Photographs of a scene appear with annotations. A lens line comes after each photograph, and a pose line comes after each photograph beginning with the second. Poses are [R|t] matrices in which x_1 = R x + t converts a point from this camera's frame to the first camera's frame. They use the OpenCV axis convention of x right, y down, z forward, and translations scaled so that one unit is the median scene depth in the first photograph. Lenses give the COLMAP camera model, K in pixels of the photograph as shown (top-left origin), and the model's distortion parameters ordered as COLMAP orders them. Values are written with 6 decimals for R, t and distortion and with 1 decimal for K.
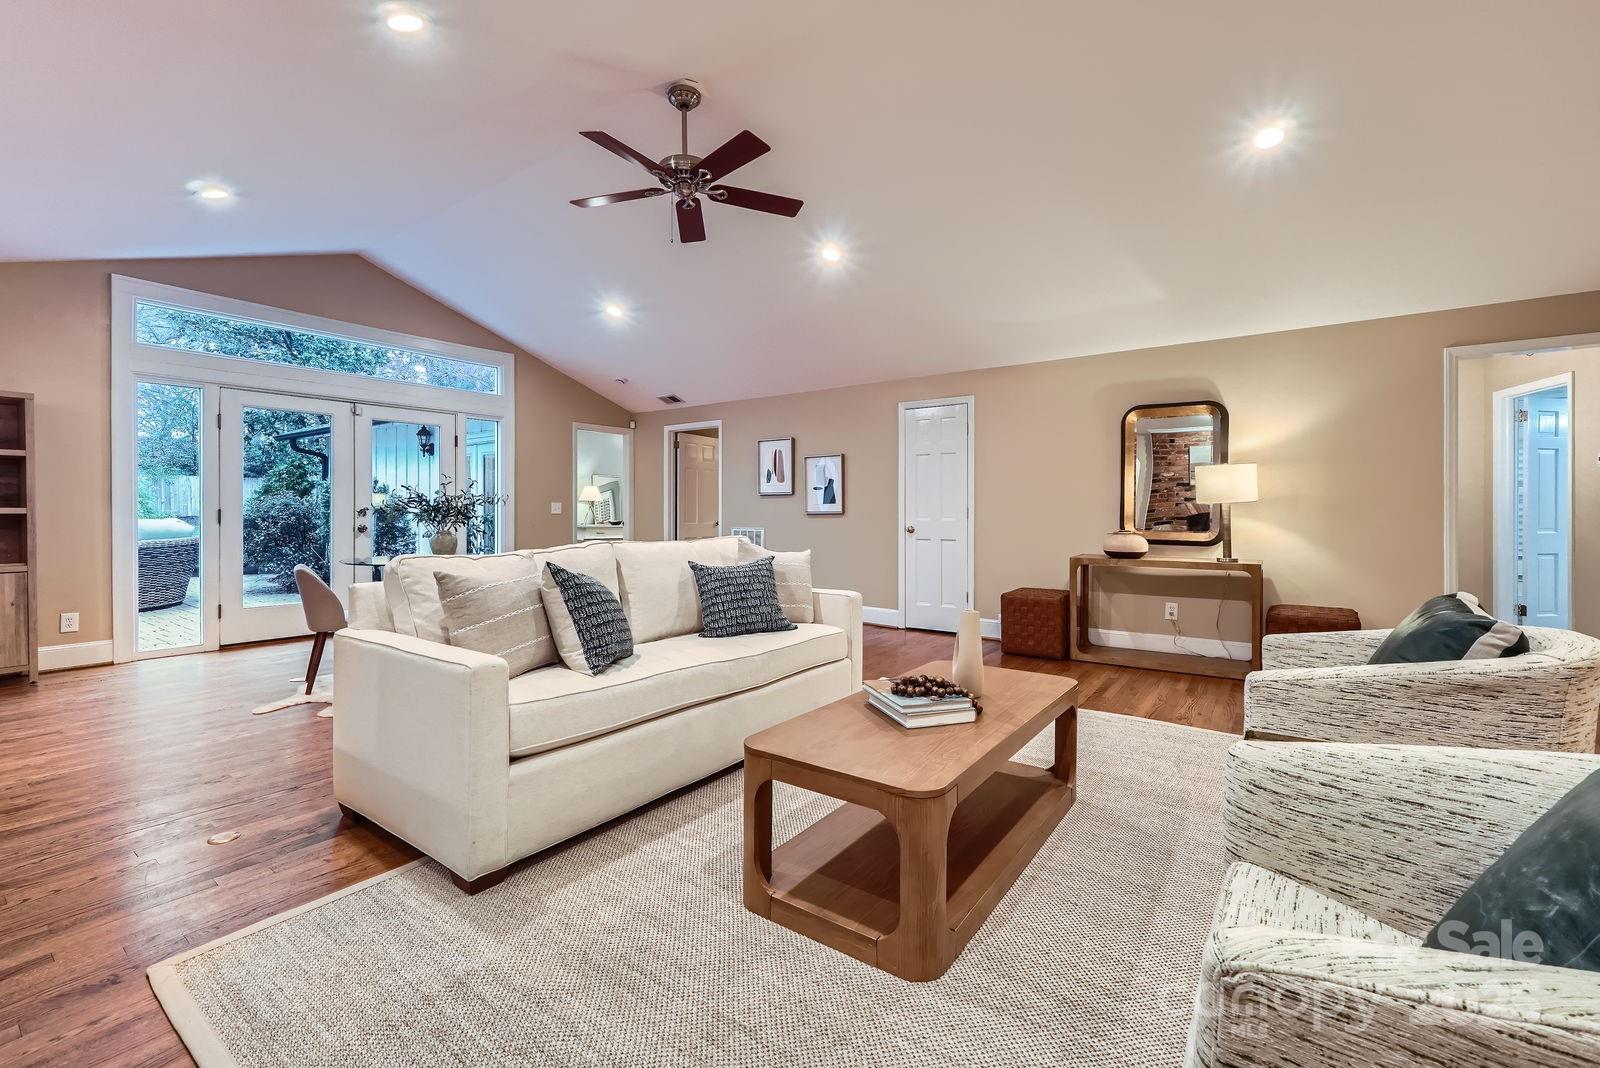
lens RADIAL K [[689.6, 0, 797.0], [0, 689.6, 518.7], [0, 0, 1]] dist [0.002383, 0.000735]
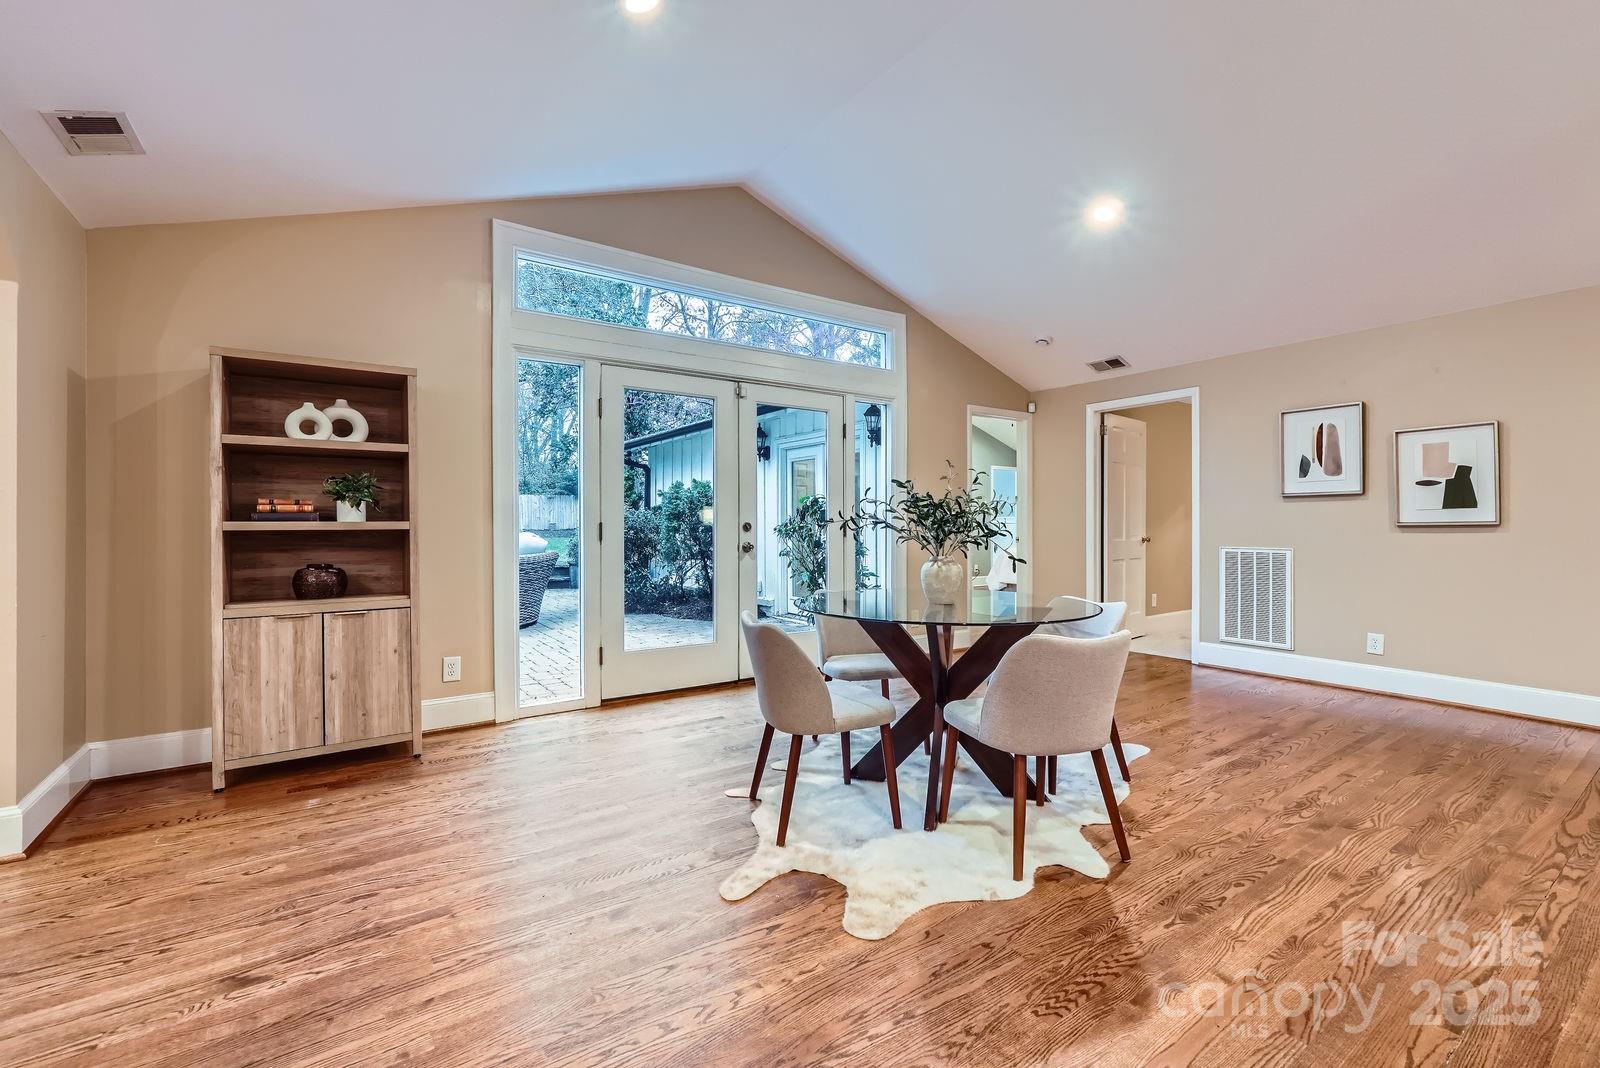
lens RADIAL K [[693.2, 0, 800.0], [0, 693.2, 534.0], [0, 0, 1]] dist [-0.000273, 0.000301]
pose [[0.946740, -0.000376, -0.322000, -0.295269], [0.001105, 0.999997, 0.002080, -0.001877], [0.321998, -0.002325, 0.946738, 0.267014]]
